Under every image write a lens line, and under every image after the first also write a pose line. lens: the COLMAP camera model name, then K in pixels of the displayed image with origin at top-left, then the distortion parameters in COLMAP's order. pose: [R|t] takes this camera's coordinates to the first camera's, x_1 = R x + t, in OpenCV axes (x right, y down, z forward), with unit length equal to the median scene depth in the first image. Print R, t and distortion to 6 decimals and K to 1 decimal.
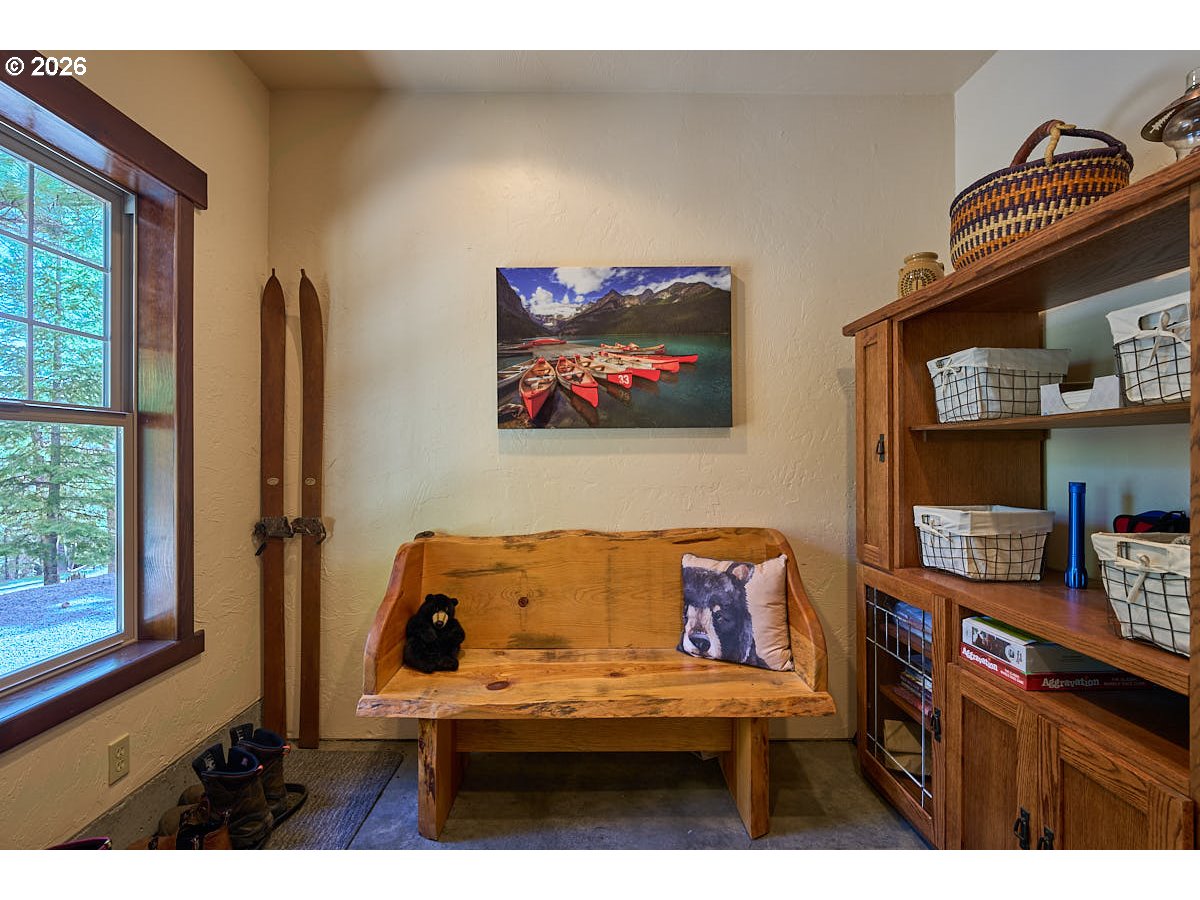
lens RADIAL K [[590.3, 0, 600.0], [0, 590.3, 450.0], [0, 0, 1]] dist [-0.000781, -0.000061]
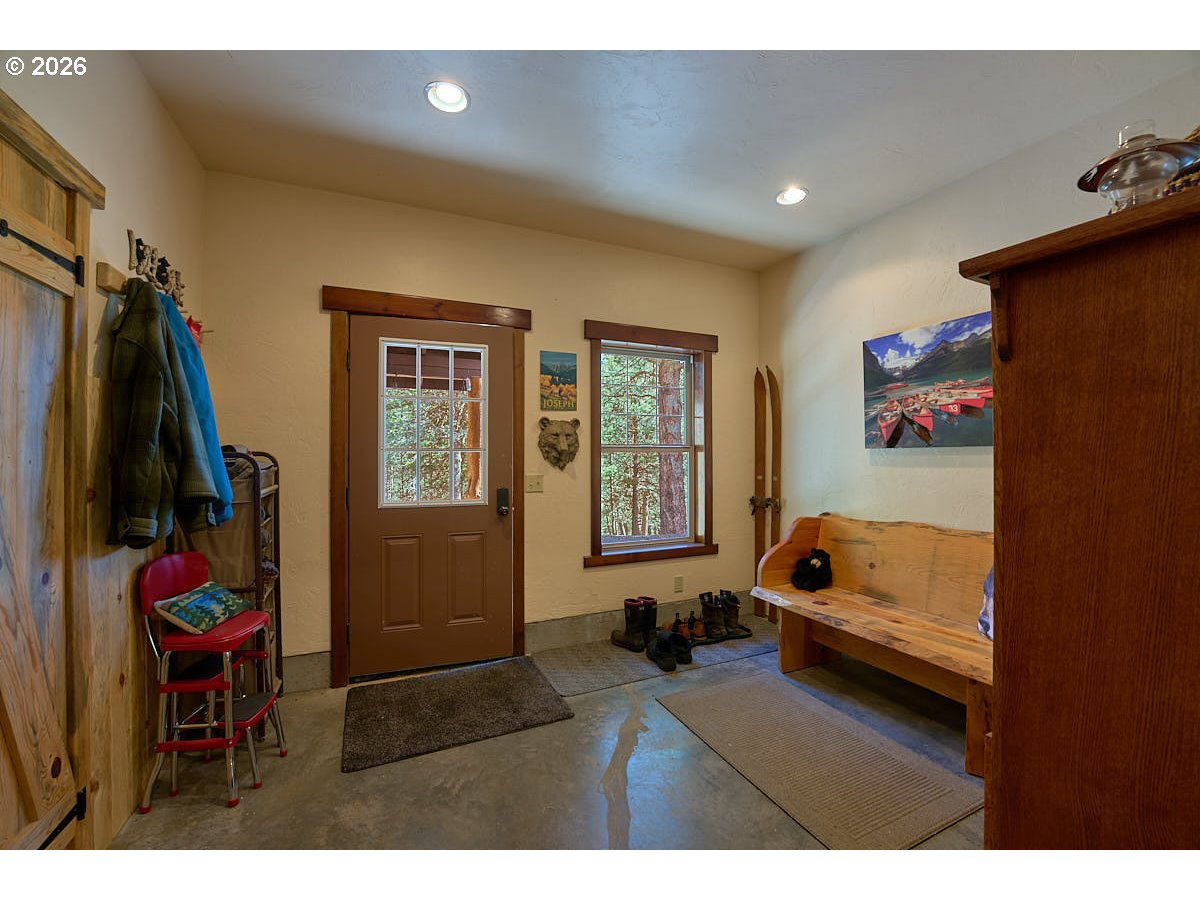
lens RADIAL K [[488.2, 0, 600.0], [0, 488.2, 450.0], [0, 0, 1]] dist [-0.024017, 0.000252]
pose [[0.404003, -0.008796, -0.914716, 0.679506], [0.001793, 0.999959, -0.008823, -0.022836], [0.914756, 0.001925, 0.404002, -0.110709]]
